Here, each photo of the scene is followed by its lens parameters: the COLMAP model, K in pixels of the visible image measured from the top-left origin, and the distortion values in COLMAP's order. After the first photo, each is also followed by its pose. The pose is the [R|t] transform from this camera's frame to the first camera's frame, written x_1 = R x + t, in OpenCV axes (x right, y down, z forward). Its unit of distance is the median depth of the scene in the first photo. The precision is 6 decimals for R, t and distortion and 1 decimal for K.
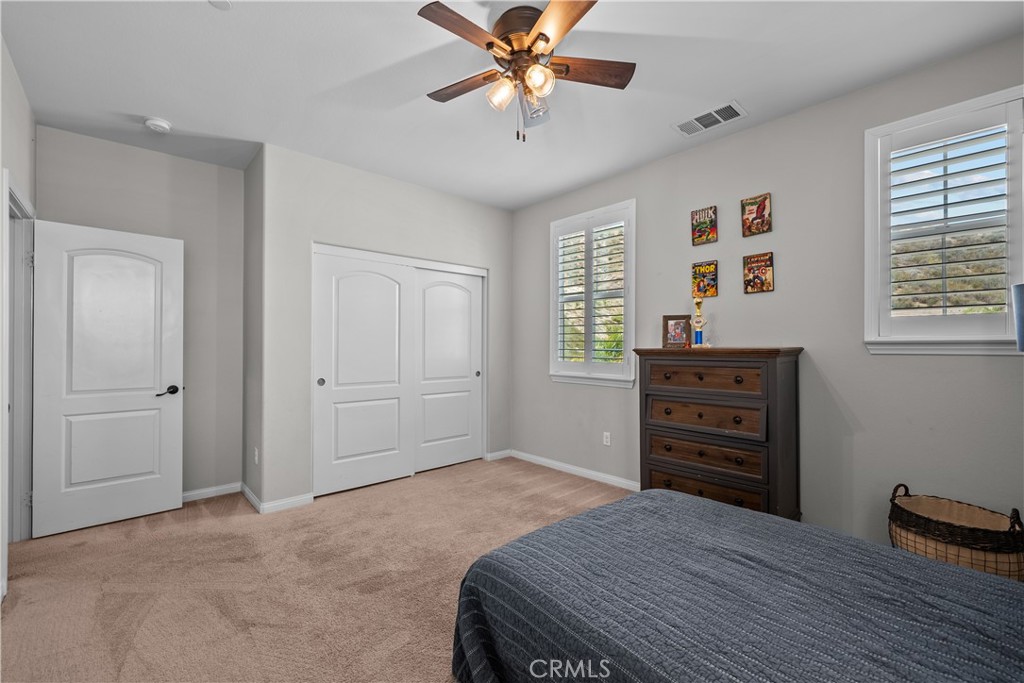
lens RADIAL K [[423.8, 0, 512.0], [0, 423.8, 341.5], [0, 0, 1]] dist [0.000560, -0.000007]
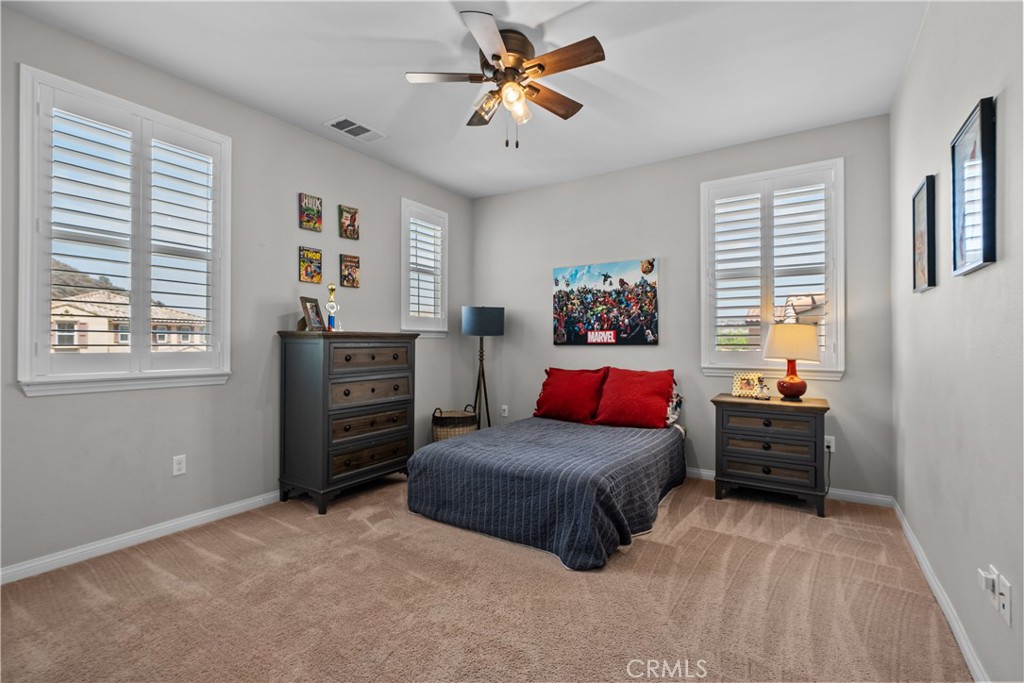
lens RADIAL K [[447.3, 0, 509.7], [0, 447.3, 338.1], [0, 0, 1]] dist [-0.000213, 0.000011]
pose [[-0.231668, 0.007012, 0.972770, -0.749980], [-0.012046, 0.999877, -0.010076, 0.036580], [-0.972720, -0.014052, -0.231555, 0.833343]]
